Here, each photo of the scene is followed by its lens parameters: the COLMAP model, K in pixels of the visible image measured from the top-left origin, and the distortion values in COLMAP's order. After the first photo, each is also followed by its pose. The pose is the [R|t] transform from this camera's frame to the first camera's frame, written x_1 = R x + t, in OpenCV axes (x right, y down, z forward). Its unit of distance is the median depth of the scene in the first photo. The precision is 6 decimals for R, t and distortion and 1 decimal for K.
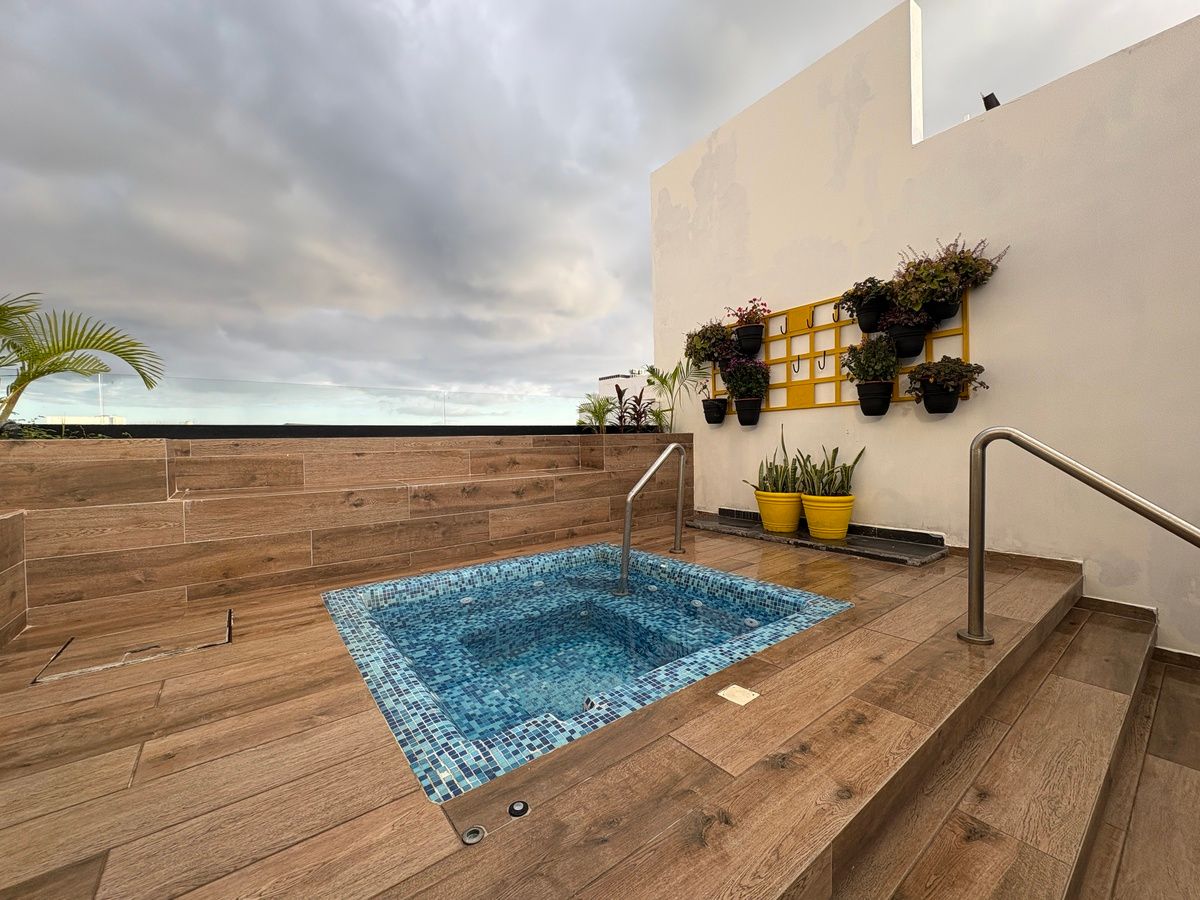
lens RADIAL K [[479.5, 0, 600.2], [0, 479.5, 452.5], [0, 0, 1]] dist [0.001665, 0.000273]
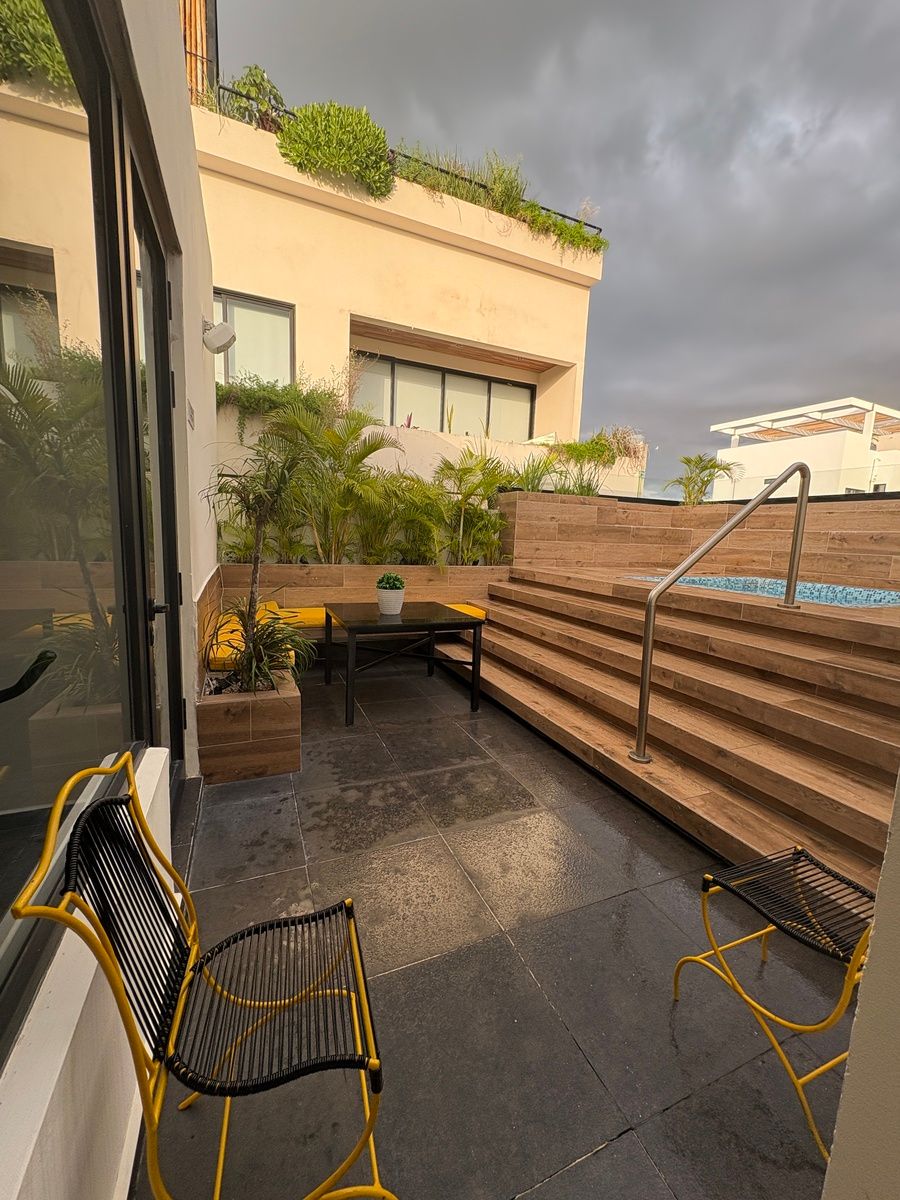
lens RADIAL K [[479.5, 0, 440.1], [0, 479.5, 595.9], [0, 0, 1]] dist [0.001665, 0.000273]
pose [[-0.265784, 0.137315, -0.954203, 1.411400], [-0.053740, 0.986154, 0.156881, 0.096190], [0.962533, 0.092975, -0.254725, 0.185839]]
